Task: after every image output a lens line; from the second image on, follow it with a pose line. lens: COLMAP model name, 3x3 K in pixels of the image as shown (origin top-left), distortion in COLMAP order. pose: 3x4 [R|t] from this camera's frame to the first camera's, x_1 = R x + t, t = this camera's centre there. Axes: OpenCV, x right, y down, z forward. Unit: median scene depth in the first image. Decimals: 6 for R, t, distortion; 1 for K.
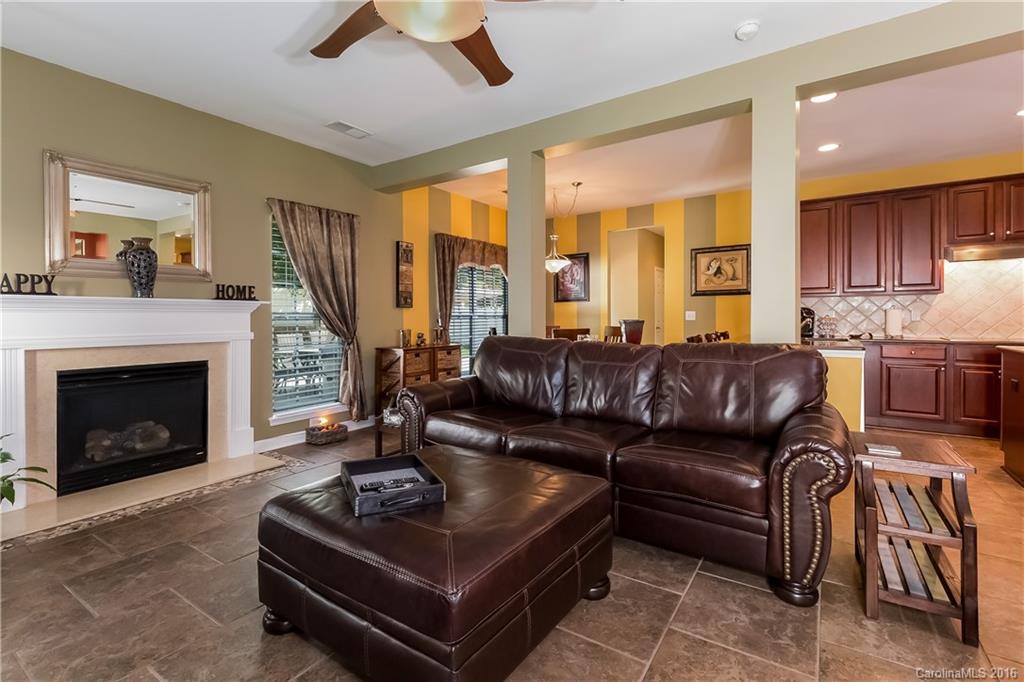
lens RADIAL K [[465.6, 0, 490.6], [0, 465.6, 317.7], [0, 0, 1]] dist [0.003840, -0.001479]
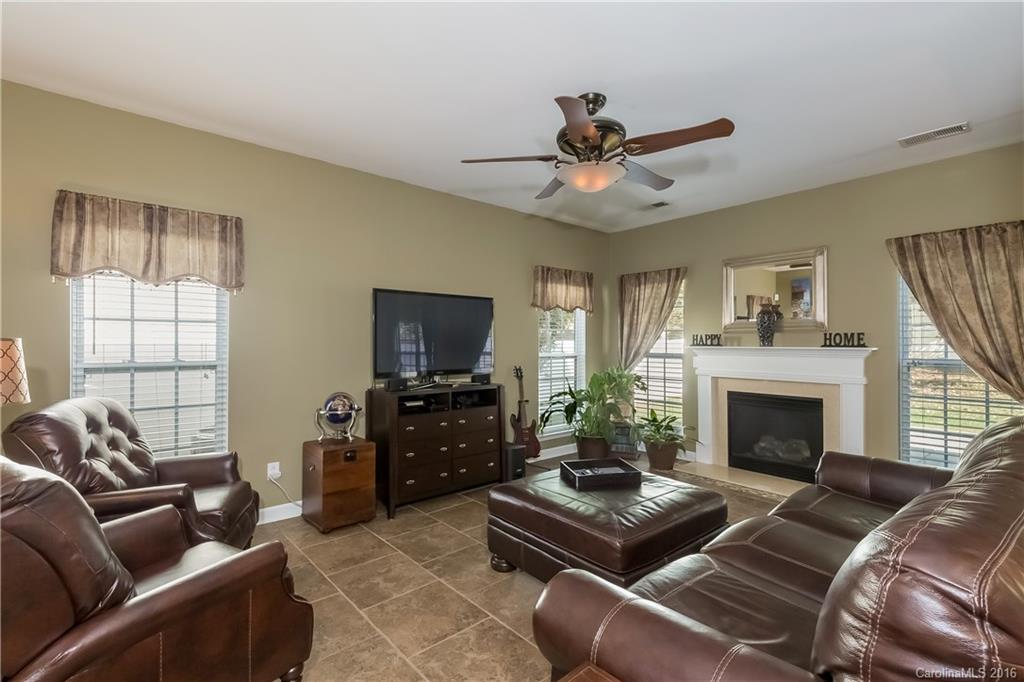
lens RADIAL K [[465.6, 0, 510.9], [0, 465.6, 341.4], [0, 0, 1]] dist [0.003840, -0.001479]
pose [[-0.249180, -0.000393, -0.968457, 0.497973], [-0.002945, 0.999996, 0.000352, -0.034723], [0.968453, 0.002940, -0.249180, 0.374556]]
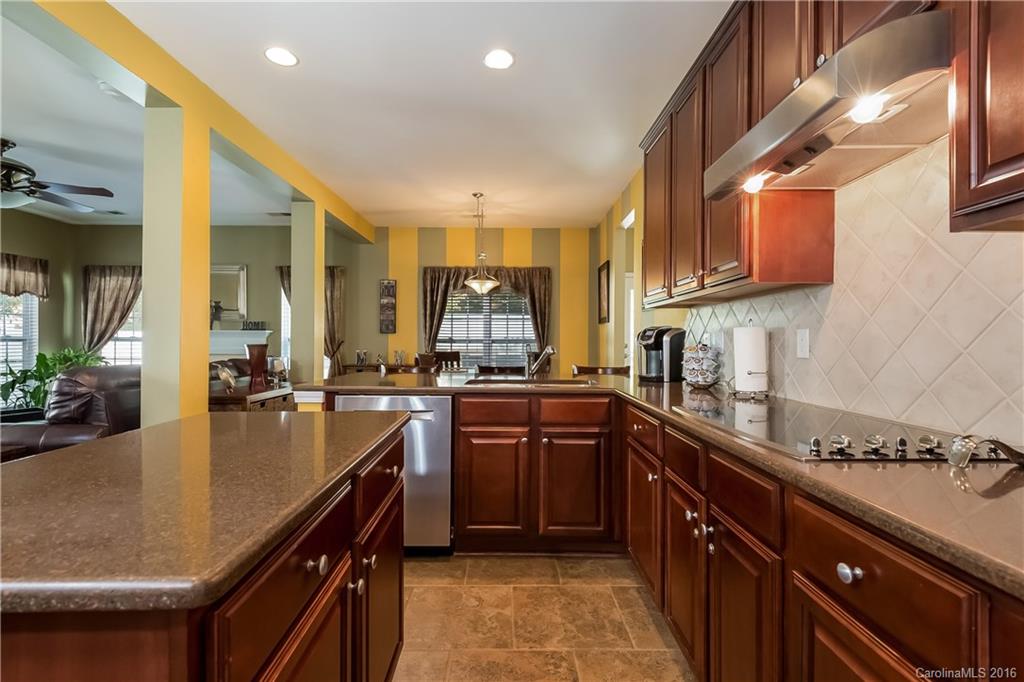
lens RADIAL K [[465.6, 0, 509.1], [0, 465.6, 339.8], [0, 0, 1]] dist [0.003840, -0.001479]
pose [[0.584522, 0.003729, -0.811370, 1.003593], [-0.007479, 0.999972, -0.000793, -0.005804], [0.811344, 0.006532, 0.584533, 0.545606]]
